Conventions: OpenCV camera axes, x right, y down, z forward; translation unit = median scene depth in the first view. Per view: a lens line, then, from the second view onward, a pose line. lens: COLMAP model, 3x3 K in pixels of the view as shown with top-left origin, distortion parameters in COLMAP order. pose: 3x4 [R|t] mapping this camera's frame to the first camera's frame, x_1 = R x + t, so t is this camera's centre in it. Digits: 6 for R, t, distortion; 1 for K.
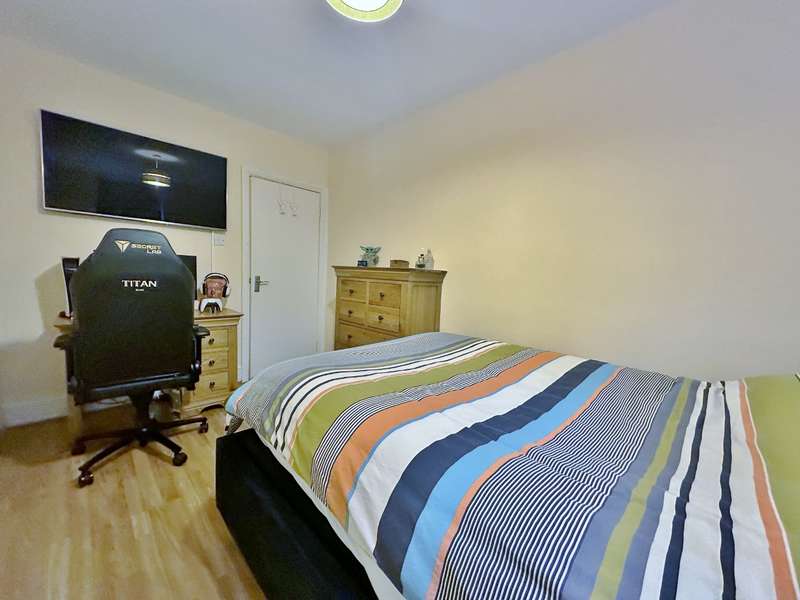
lens RADIAL K [[316.0, 0, 400.0], [0, 316.0, 300.0], [0, 0, 1]] dist [-0.006791, 0.000039]
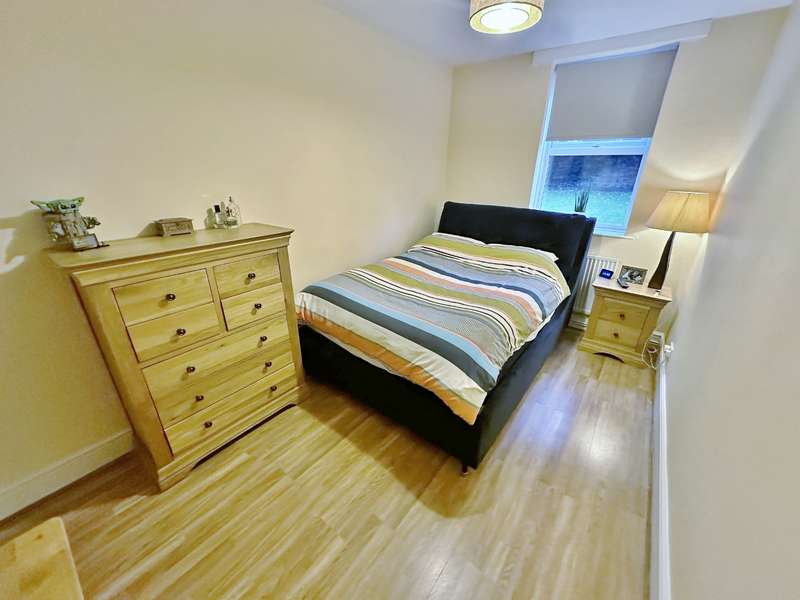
lens RADIAL K [[316.0, 0, 400.0], [0, 316.0, 300.0], [0, 0, 1]] dist [-0.006791, 0.000039]
pose [[-0.111558, -0.424156, 0.898691, -0.785396], [0.082290, 0.897288, 0.433709, -0.257822], [-0.990345, 0.122337, -0.065196, 0.749694]]
